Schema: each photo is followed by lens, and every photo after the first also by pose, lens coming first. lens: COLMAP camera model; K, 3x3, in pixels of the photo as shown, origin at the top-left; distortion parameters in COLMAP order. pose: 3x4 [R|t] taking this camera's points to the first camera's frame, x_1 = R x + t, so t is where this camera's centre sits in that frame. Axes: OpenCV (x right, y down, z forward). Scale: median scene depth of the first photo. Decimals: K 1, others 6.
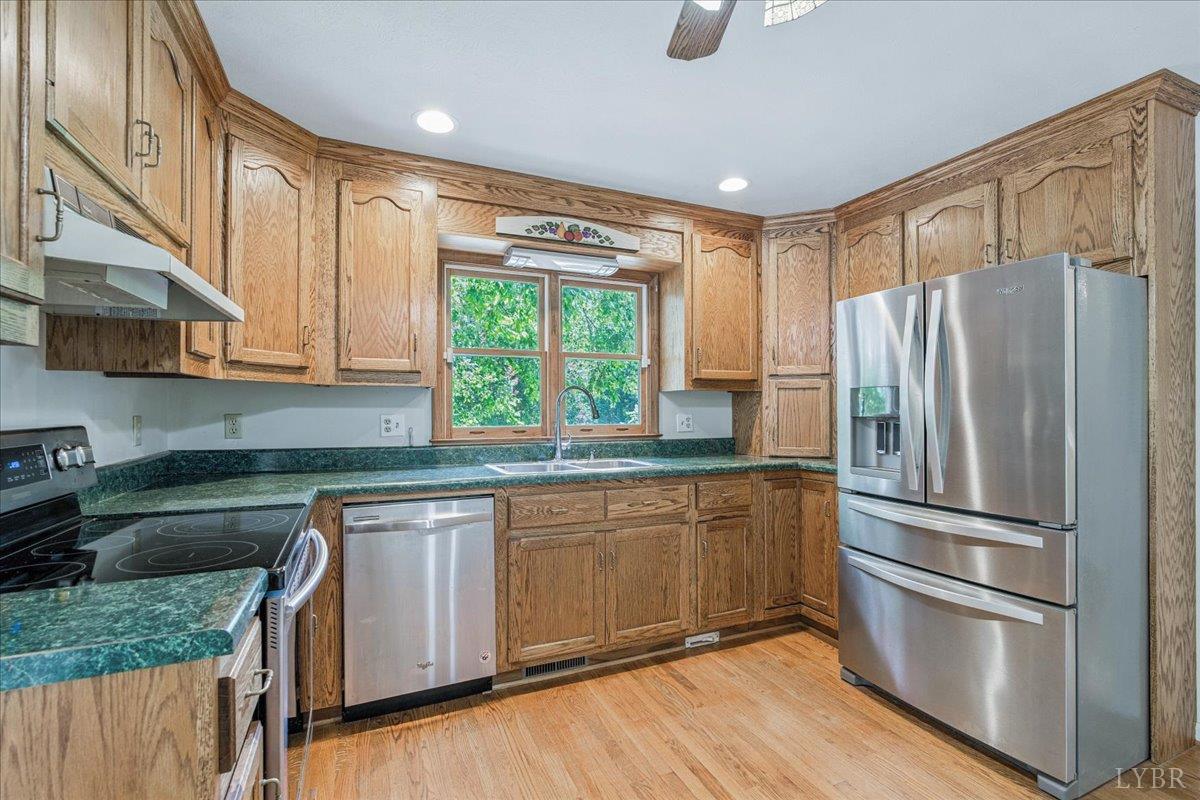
lens RADIAL K [[531.3, 0, 594.4], [0, 531.3, 404.8], [0, 0, 1]] dist [-0.010094, 0.001722]
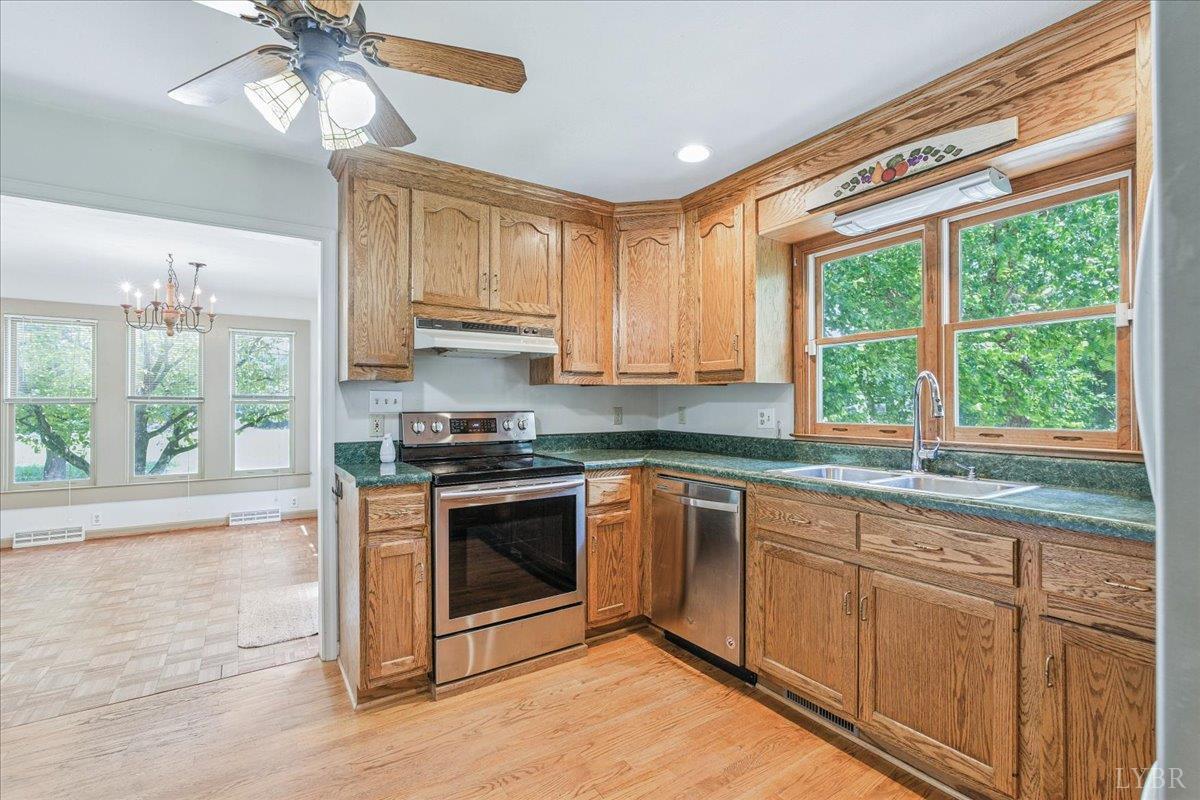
lens RADIAL K [[531.3, 0, 599.1], [0, 531.3, 403.6], [0, 0, 1]] dist [-0.010094, 0.001722]
pose [[0.184094, -0.000011, -0.982909, 0.686771], [0.007279, 0.999973, 0.001352, 0.004468], [0.982882, -0.007403, 0.184089, 0.503807]]
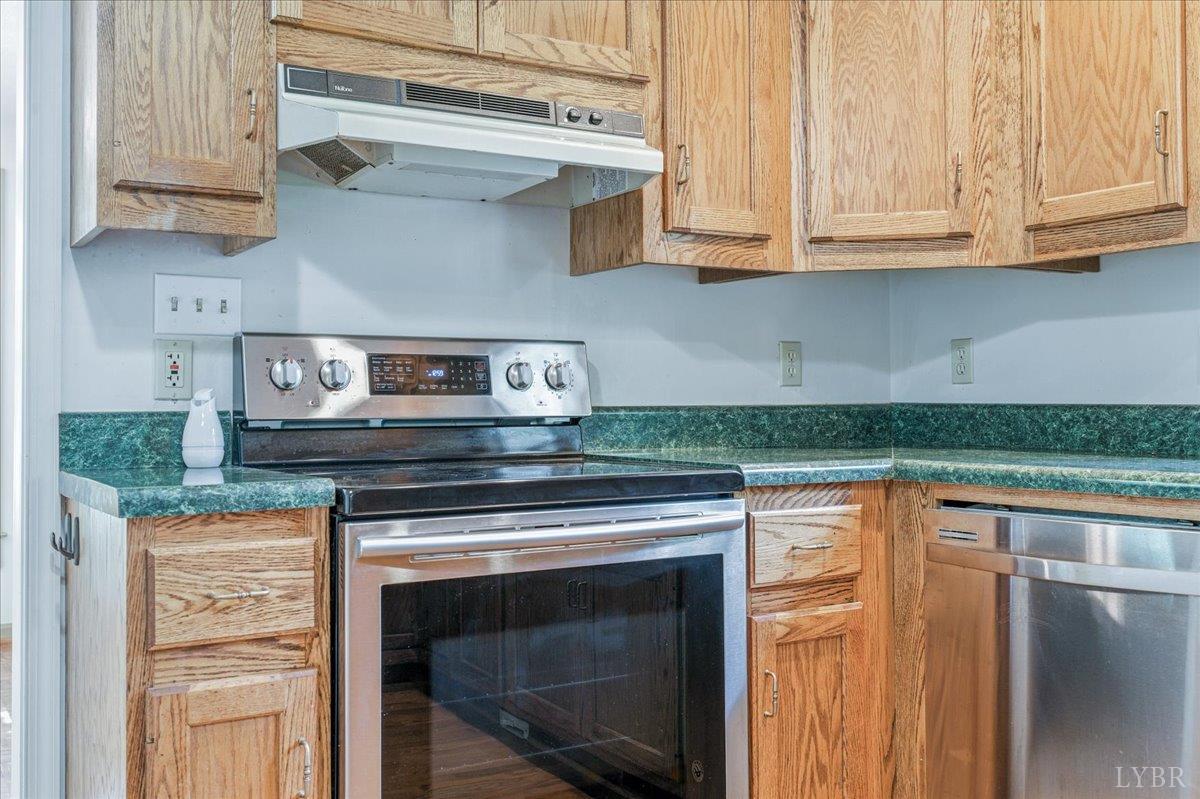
lens RADIAL K [[1180.6, 0, 604.5], [0, 1180.6, 373.3], [0, 0, 1]] dist [0.016959, 0.000000]
pose [[0.150281, -0.024976, -0.988328, 0.465634], [0.011707, 0.999656, -0.023482, 0.076166], [0.988574, -0.008041, 0.150521, 0.442651]]
